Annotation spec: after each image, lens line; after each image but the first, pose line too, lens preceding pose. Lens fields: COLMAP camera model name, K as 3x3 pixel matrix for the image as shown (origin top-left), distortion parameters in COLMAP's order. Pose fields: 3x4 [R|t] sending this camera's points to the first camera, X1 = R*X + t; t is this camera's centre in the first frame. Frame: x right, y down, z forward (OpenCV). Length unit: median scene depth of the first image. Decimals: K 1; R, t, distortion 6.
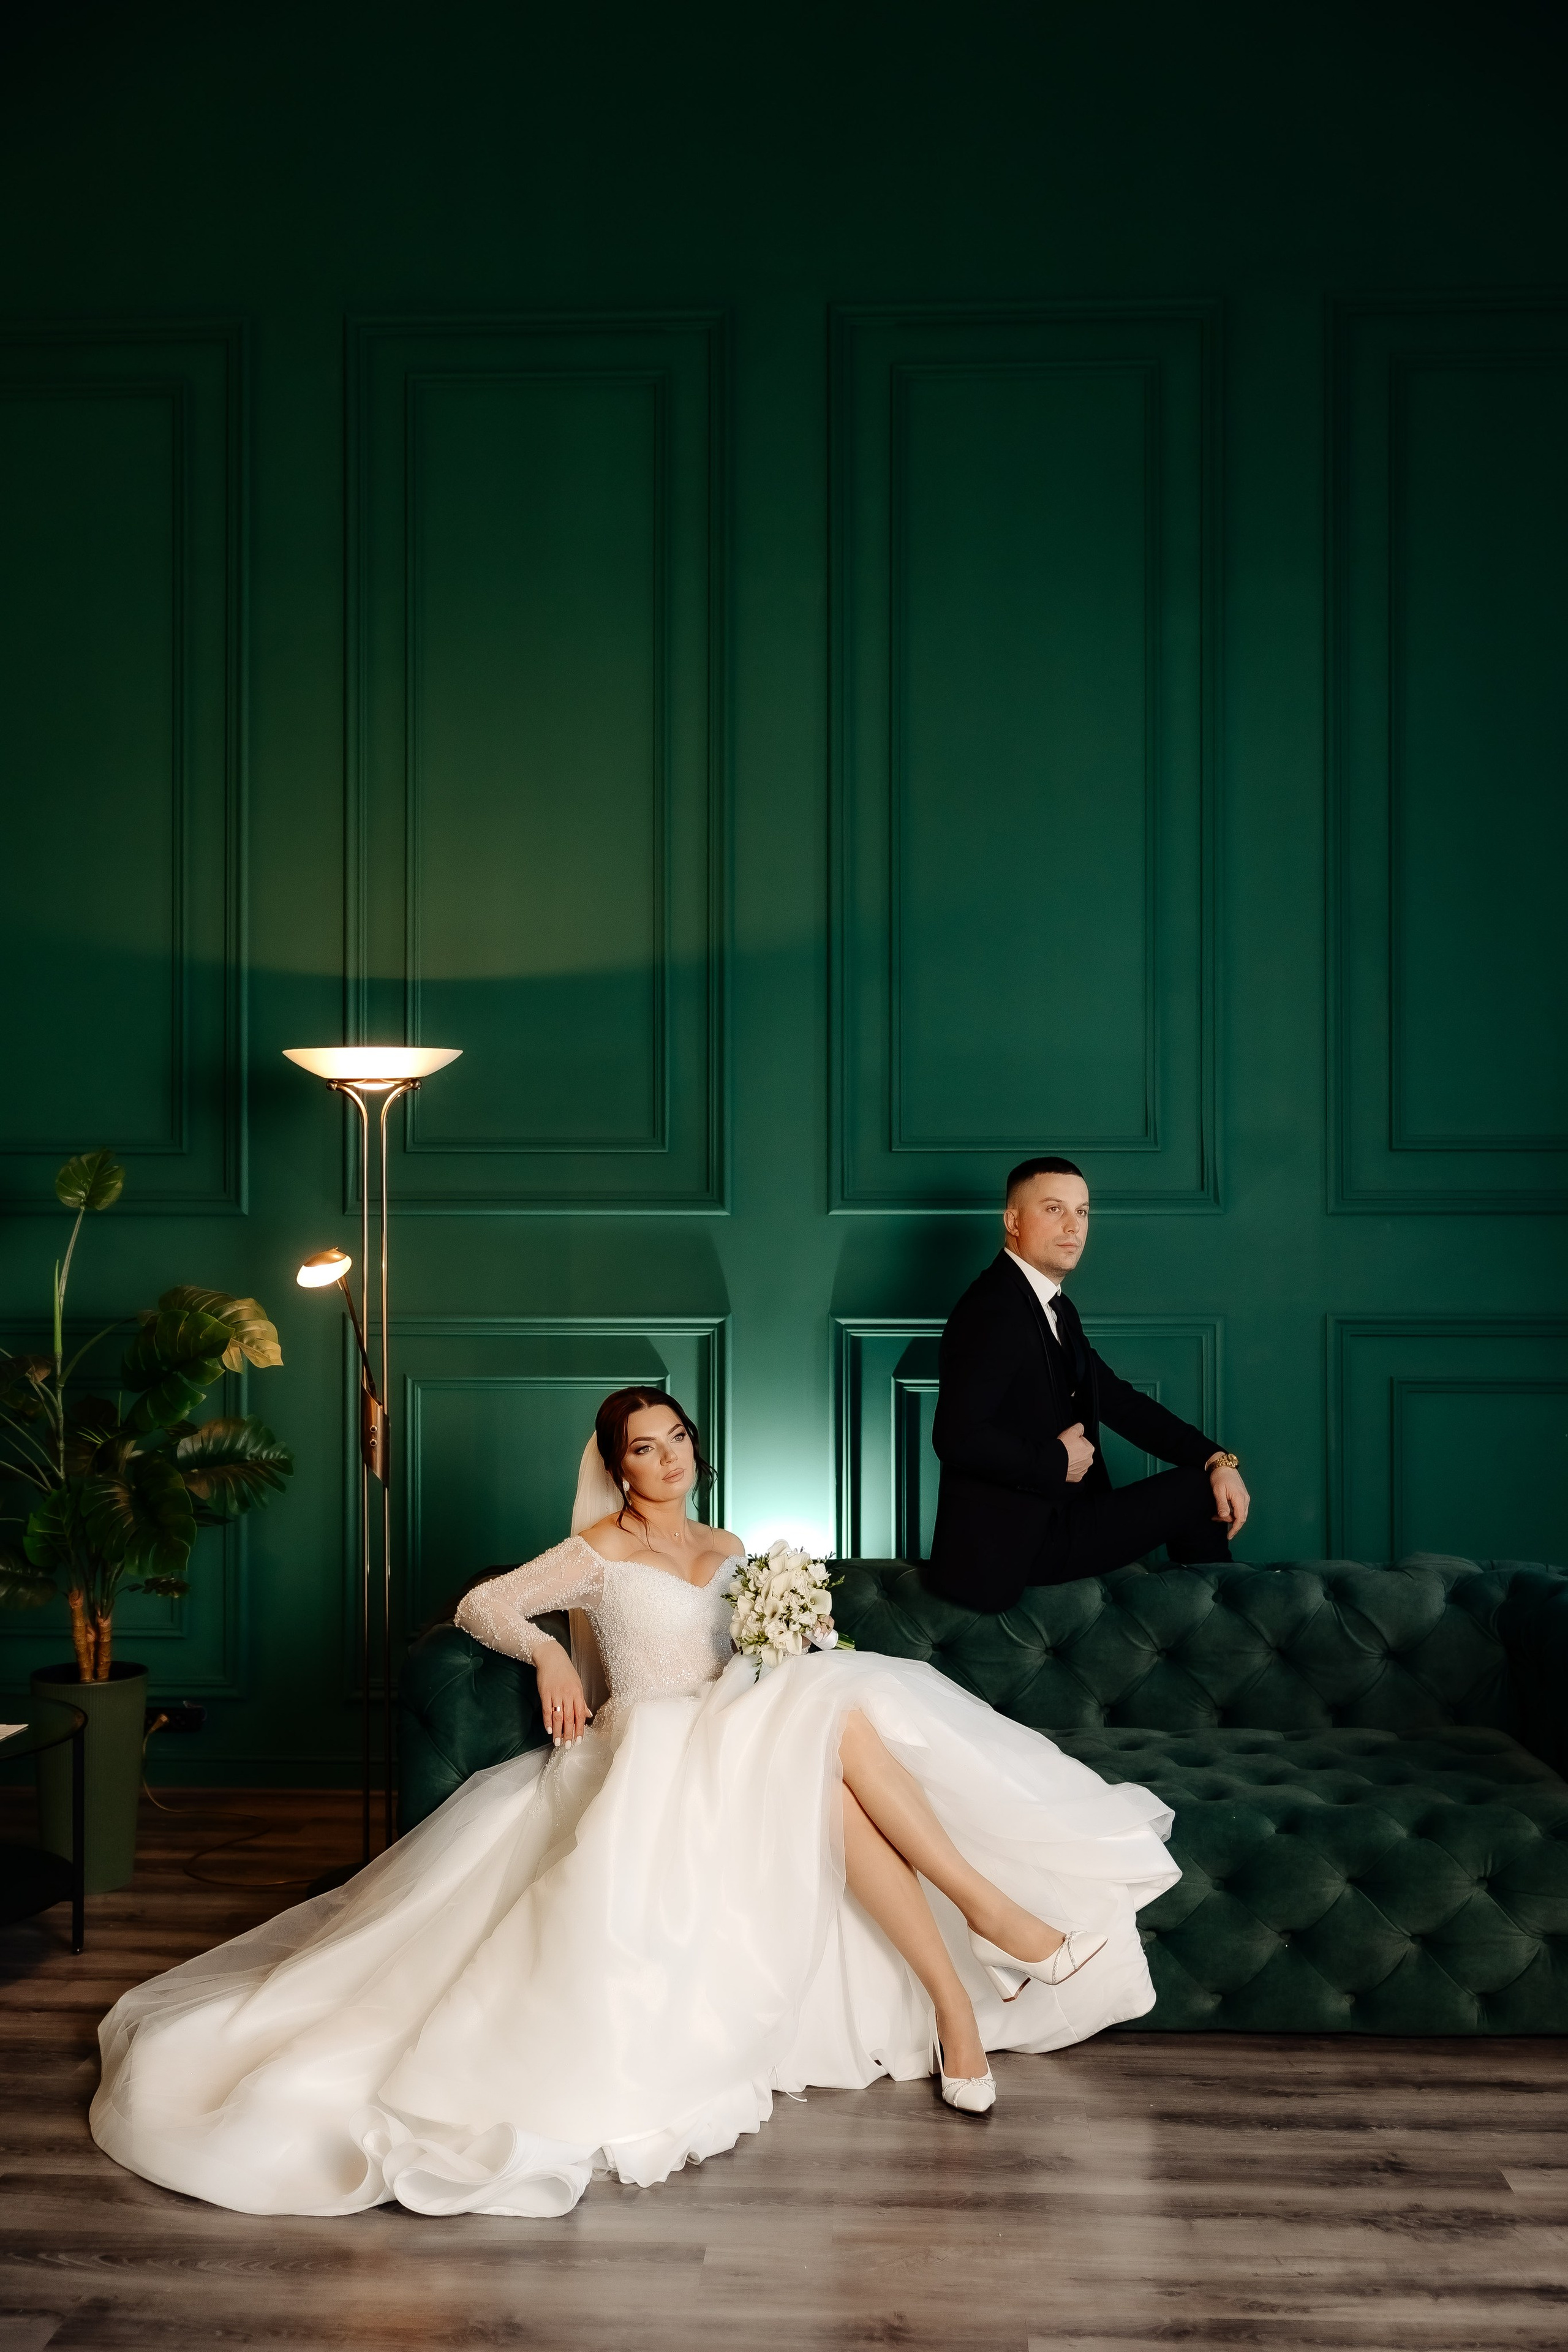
lens RADIAL K [[2284.4, 0, 774.1], [0, 2284.4, 1219.9], [0, 0, 1]] dist [0.046279, -0.014522]
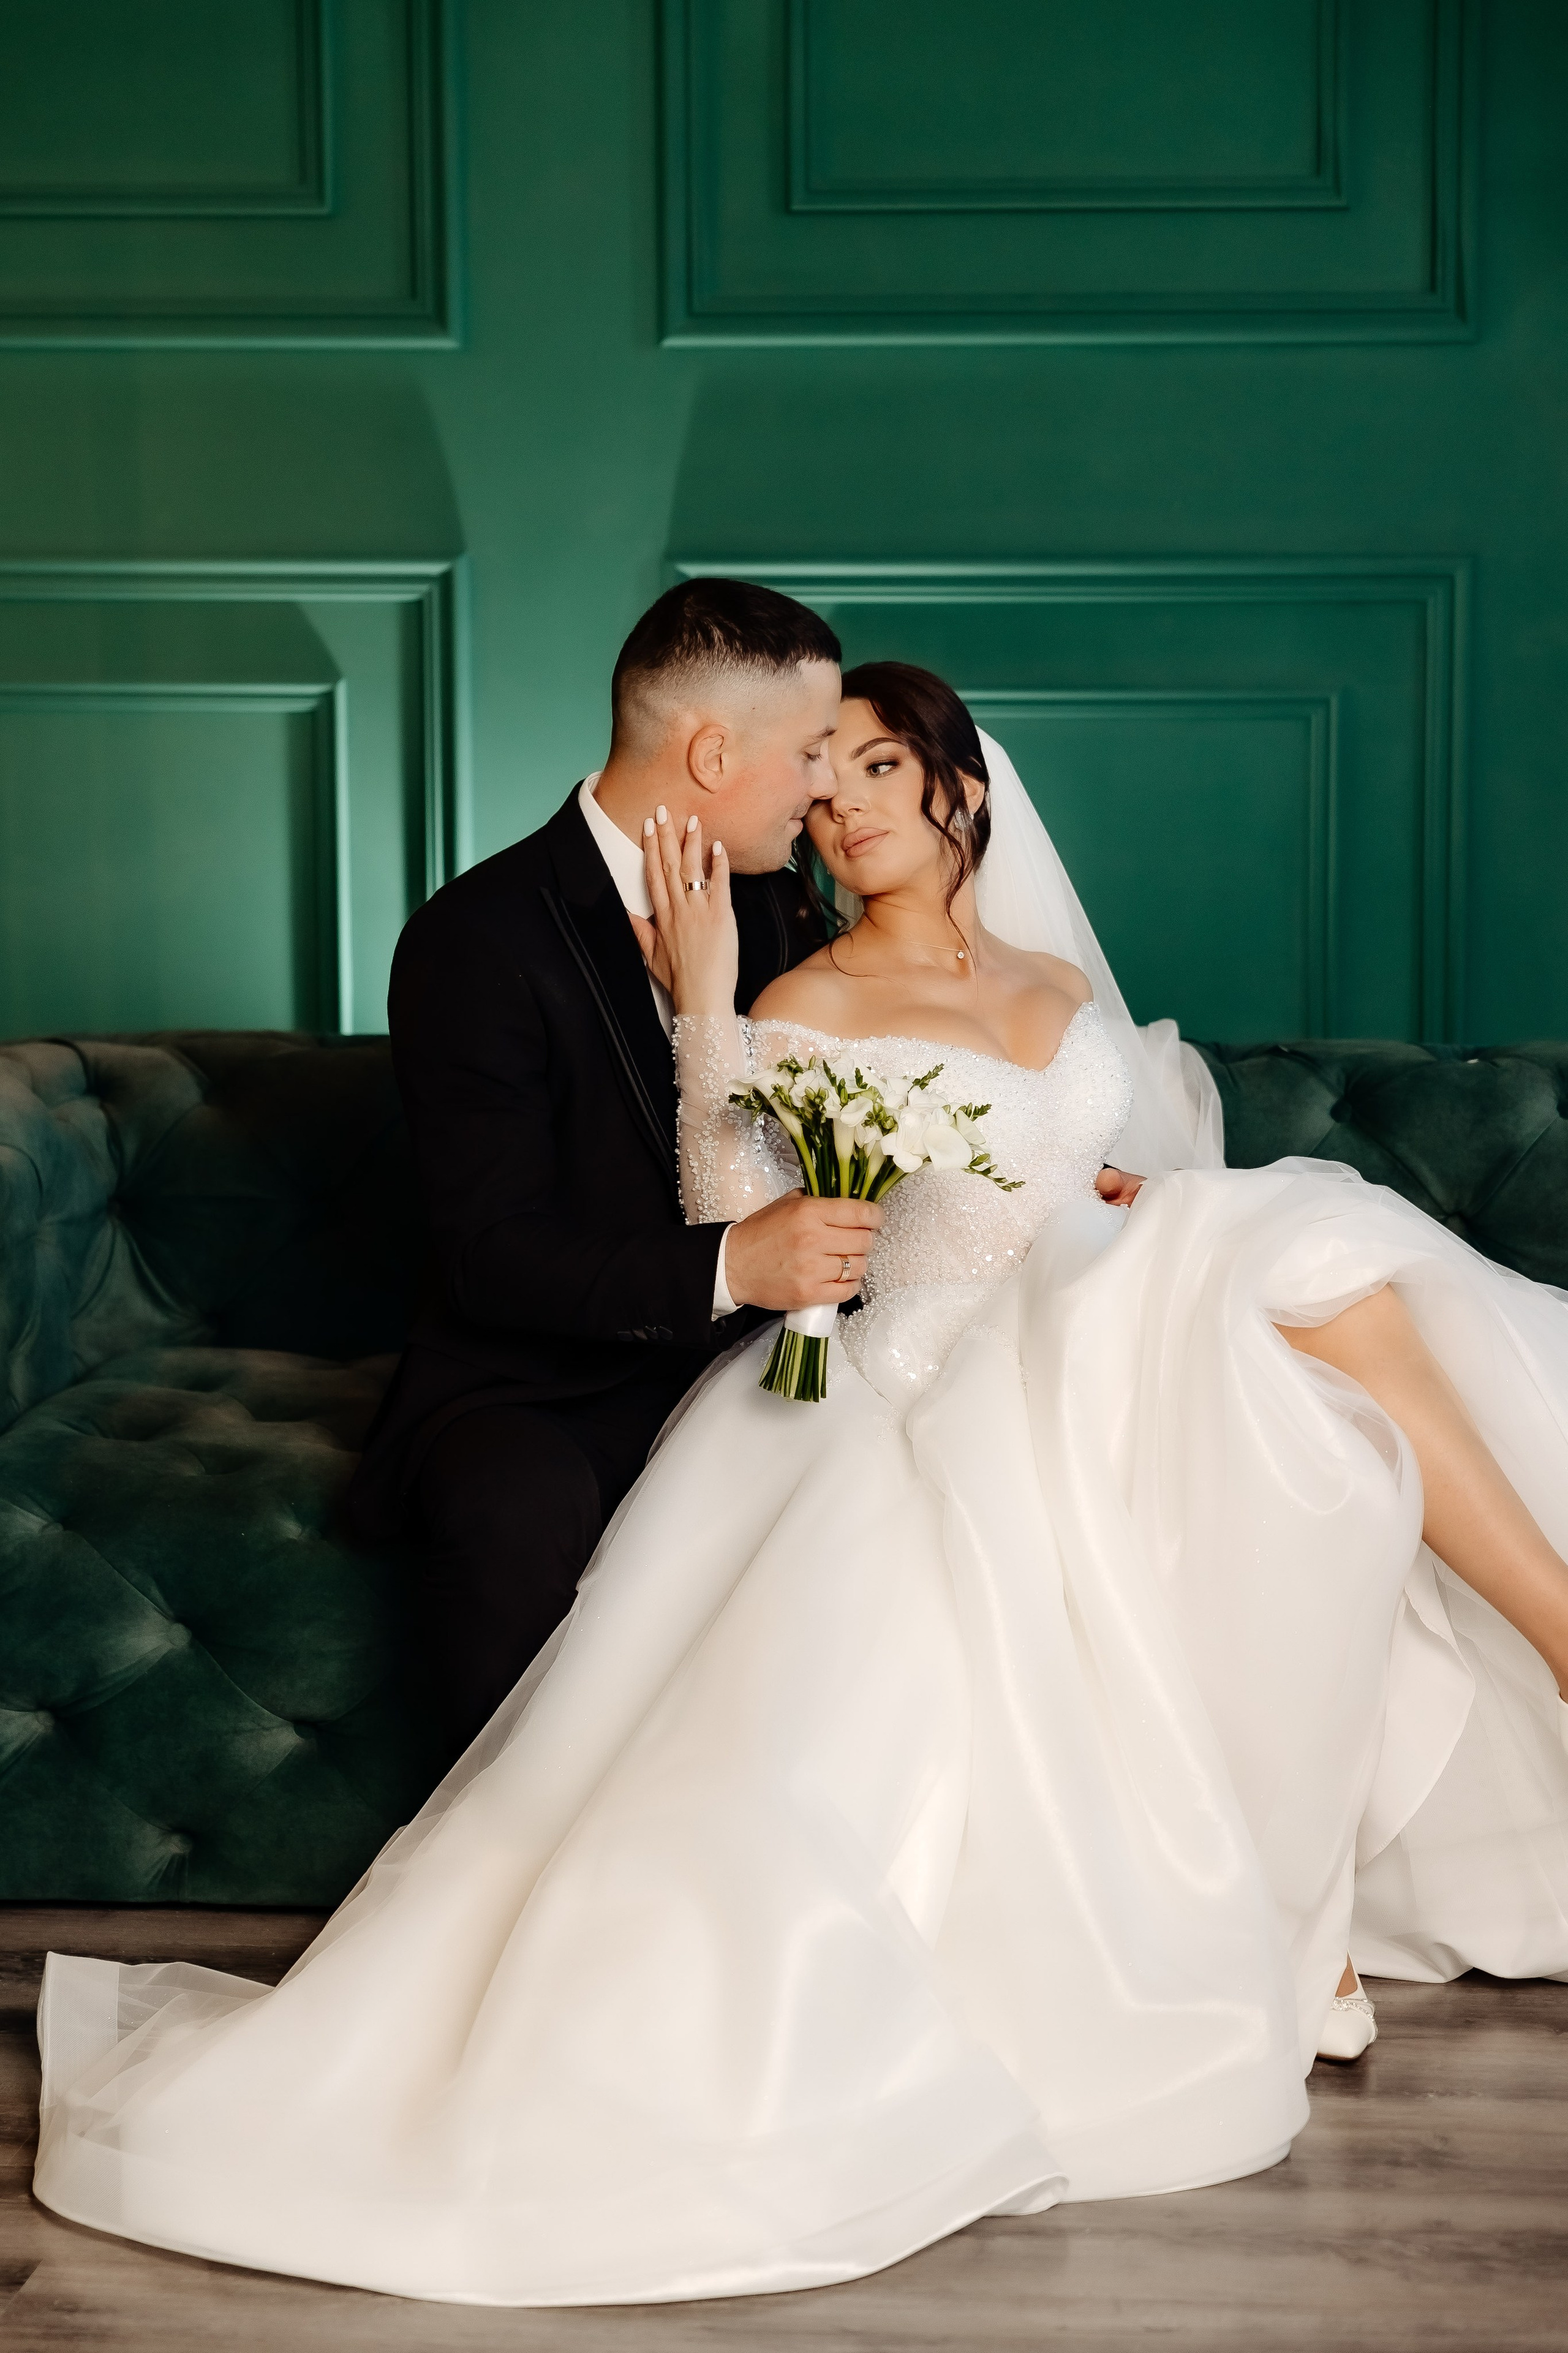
lens RADIAL K [[4695.6, 0, 784.0], [0, 4695.6, 1176.5], [0, 0, 1]] dist [0.024925, 0.493285]
pose [[0.998124, 0.009201, -0.060534, 0.113846], [-0.000149, 0.989008, 0.147863, 0.024669], [0.061229, -0.147576, 0.987154, -0.004903]]
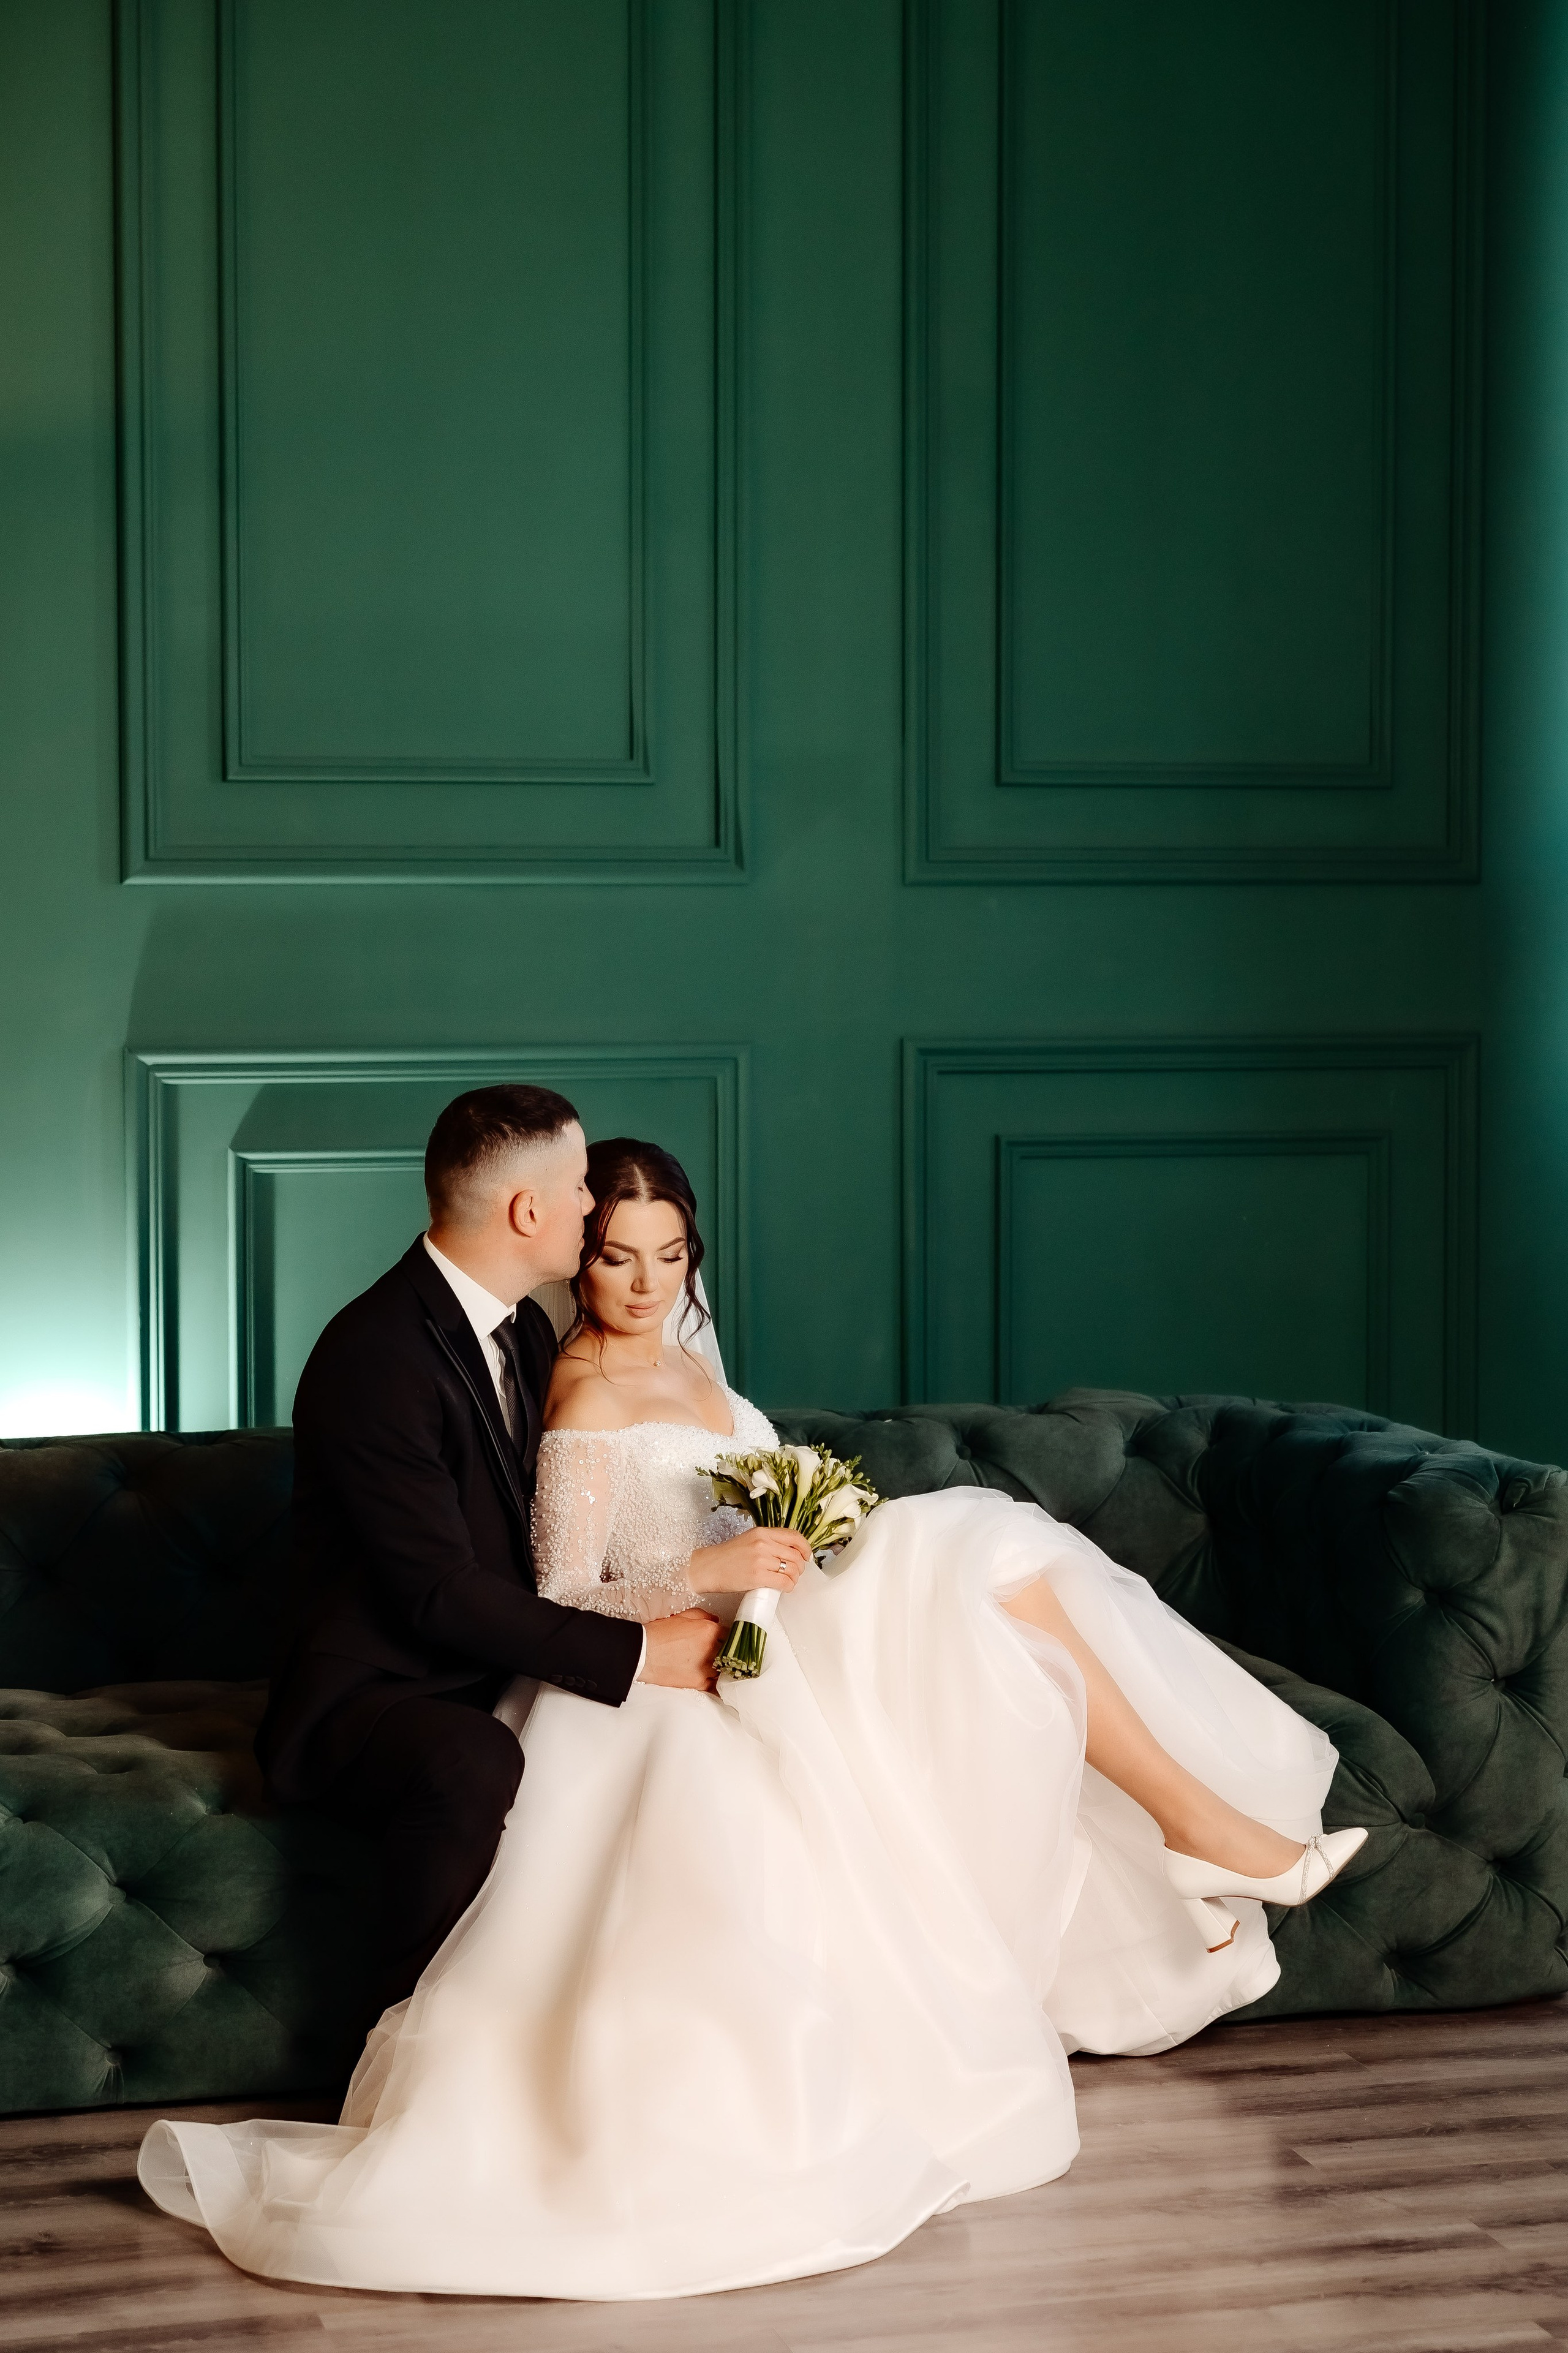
lens RADIAL K [[4695.6, 0, 784.0], [0, 4695.6, 1176.5], [0, 0, 1]] dist [0.024925, 0.493285]
pose [[0.955061, -0.019221, 0.295787, -0.183145], [-0.000403, 0.997810, 0.066140, -0.007749], [-0.296410, -0.063287, 0.952961, -0.253139]]
